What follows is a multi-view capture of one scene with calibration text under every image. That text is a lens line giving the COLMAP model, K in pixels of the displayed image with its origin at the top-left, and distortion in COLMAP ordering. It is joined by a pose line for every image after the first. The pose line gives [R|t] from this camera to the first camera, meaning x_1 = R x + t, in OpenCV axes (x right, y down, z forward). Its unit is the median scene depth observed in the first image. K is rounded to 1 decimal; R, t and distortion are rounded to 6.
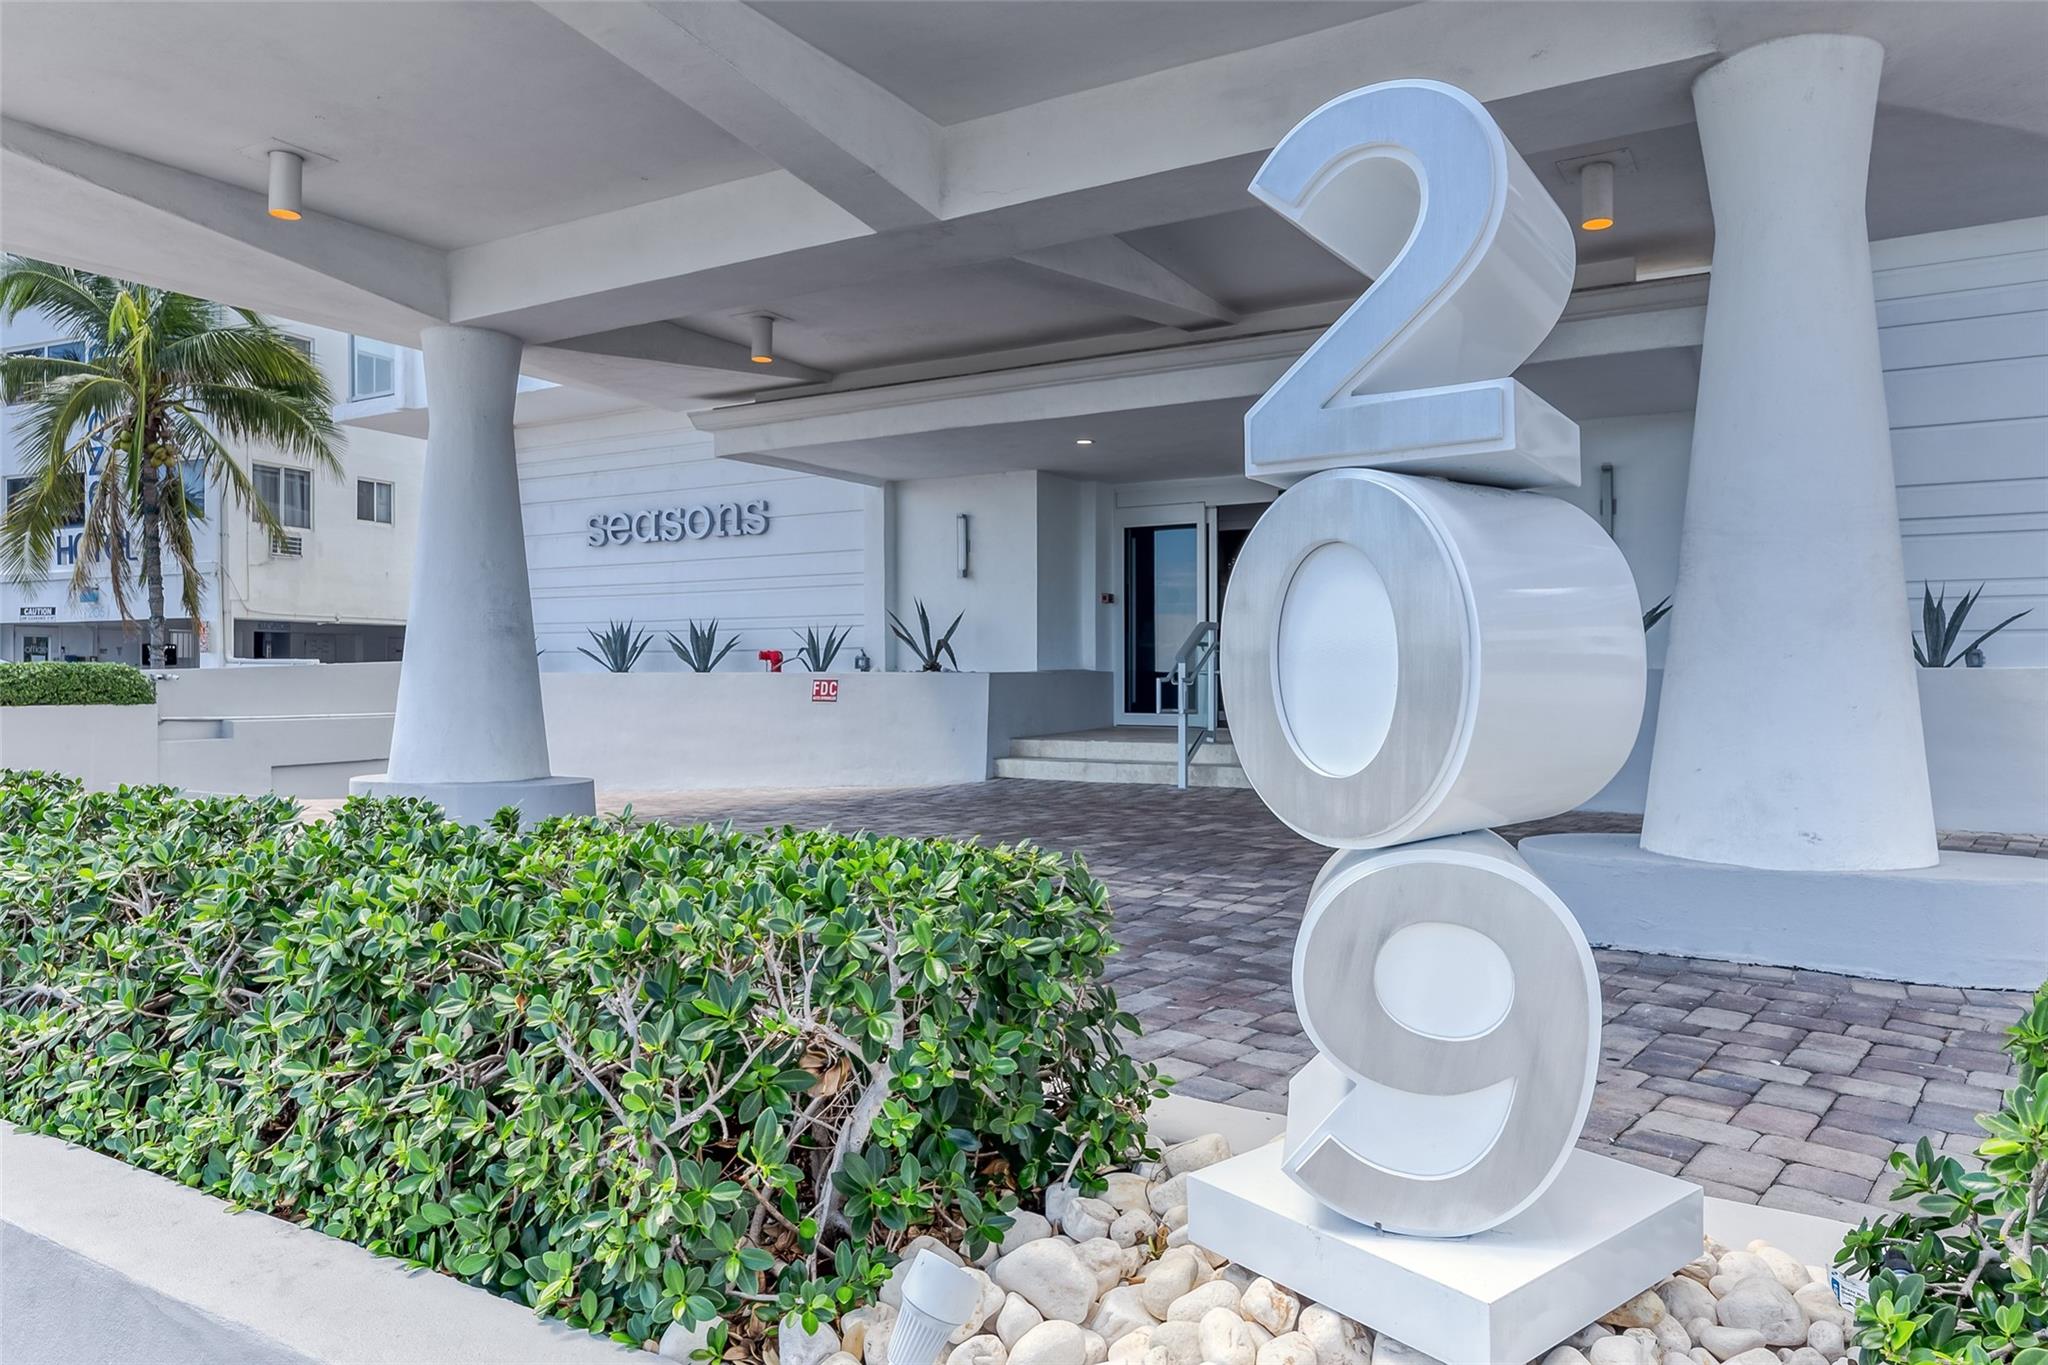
lens RADIAL K [[1317.7, 0, 1024.0], [0, 1317.7, 682.5], [0, 0, 1]] dist [-0.006499, -0.001108]
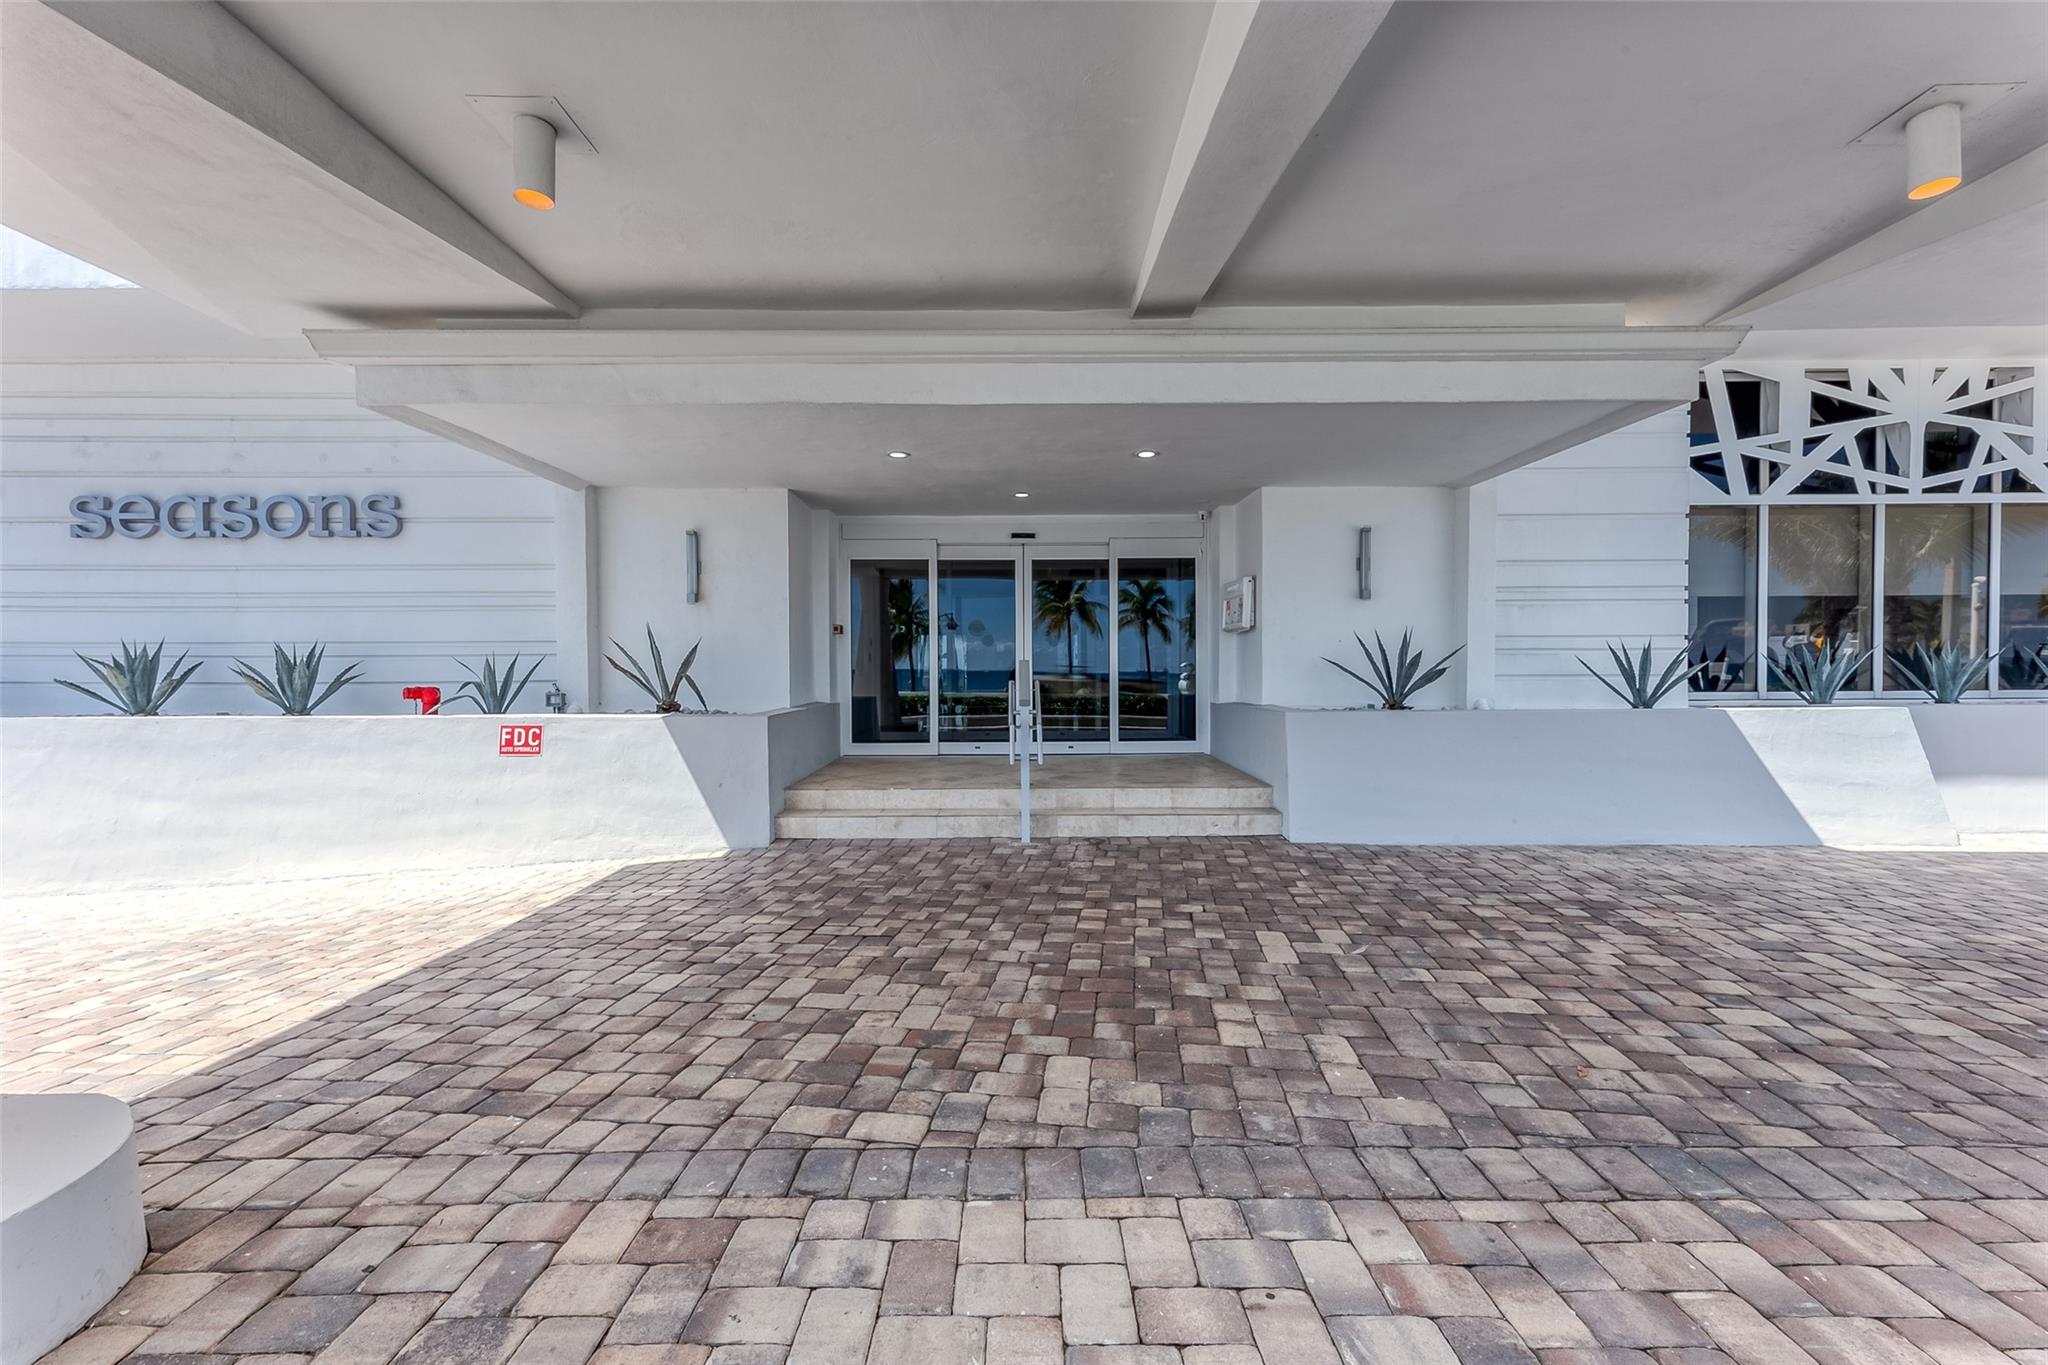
lens RADIAL K [[818.7, 0, 1024.0], [0, 818.7, 682.5], [0, 0, 1]] dist [0.002584, 0.000650]
pose [[0.857138, -0.008240, 0.515020, -0.133031], [0.004649, 0.999955, 0.008261, -0.027932], [-0.515065, -0.004687, 0.857138, 0.390510]]
